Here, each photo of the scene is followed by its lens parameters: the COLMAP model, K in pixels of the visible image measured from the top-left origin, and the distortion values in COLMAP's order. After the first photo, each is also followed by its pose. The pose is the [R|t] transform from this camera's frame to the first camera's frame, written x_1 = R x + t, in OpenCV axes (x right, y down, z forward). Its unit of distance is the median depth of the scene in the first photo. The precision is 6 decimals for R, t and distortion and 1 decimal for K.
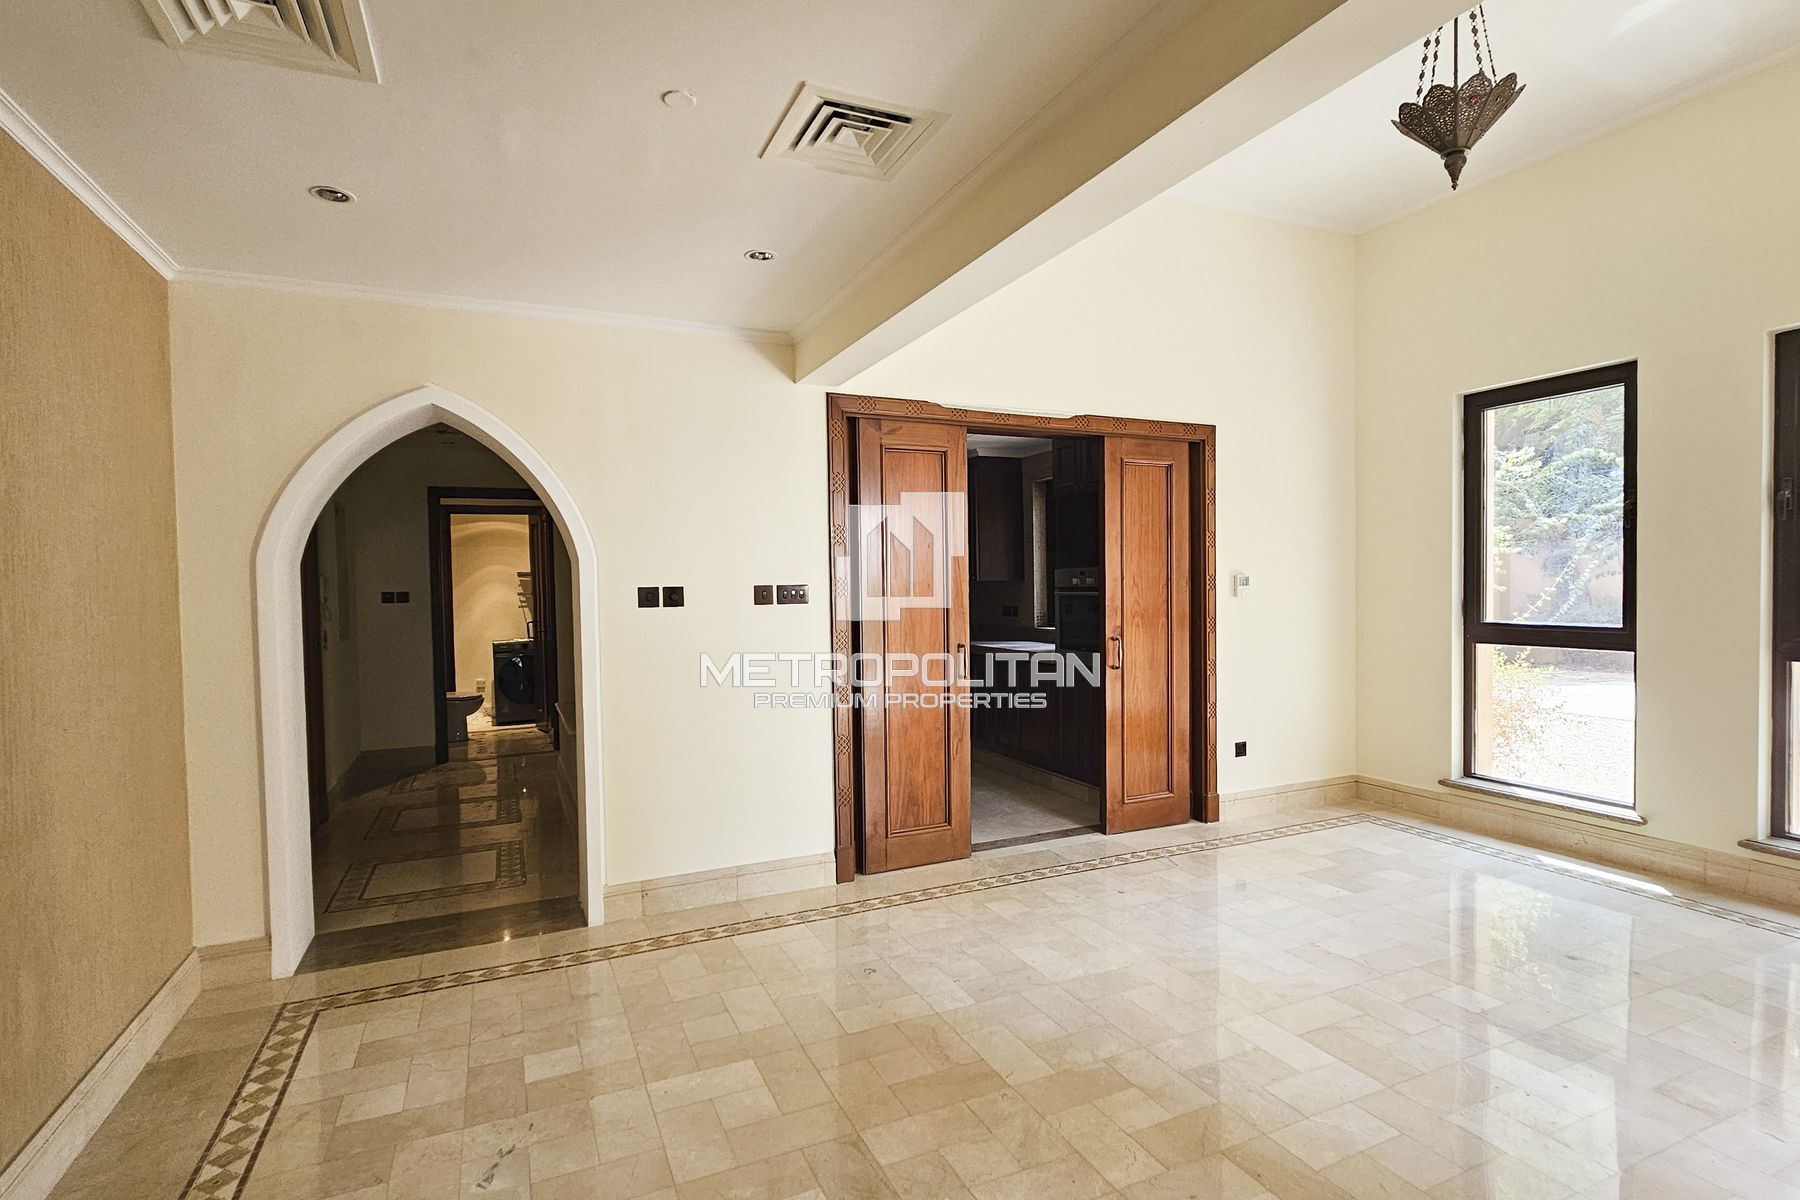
lens RADIAL K [[869.6, 0, 905.7], [0, 869.6, 591.7], [0, 0, 1]] dist [-0.004668, 0.001102]
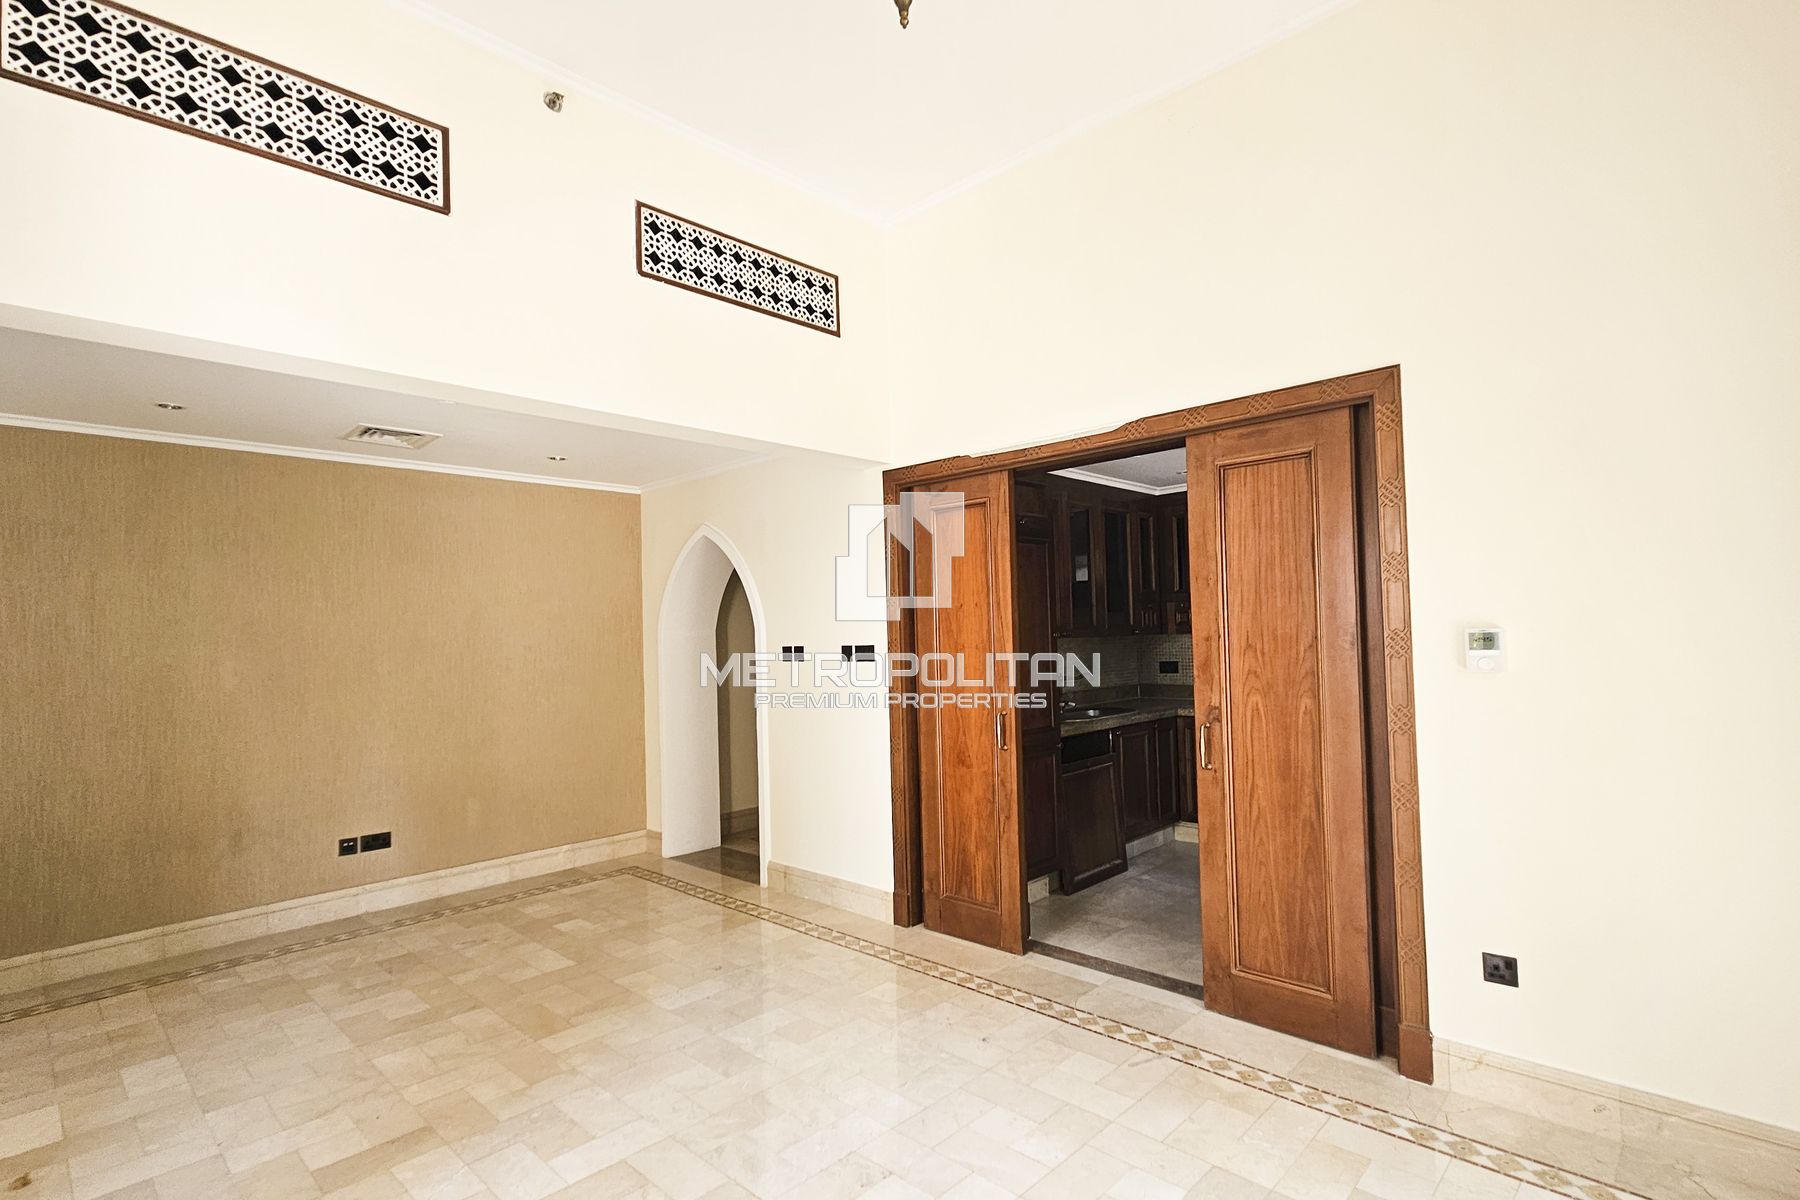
lens RADIAL K [[869.6, 0, 895.5], [0, 869.6, 603.2], [0, 0, 1]] dist [-0.004668, 0.001102]
pose [[0.370775, -0.028114, -0.928297, 0.950663], [0.008216, 0.999602, -0.026991, -0.030356], [0.928686, 0.002380, 0.370858, 0.621278]]
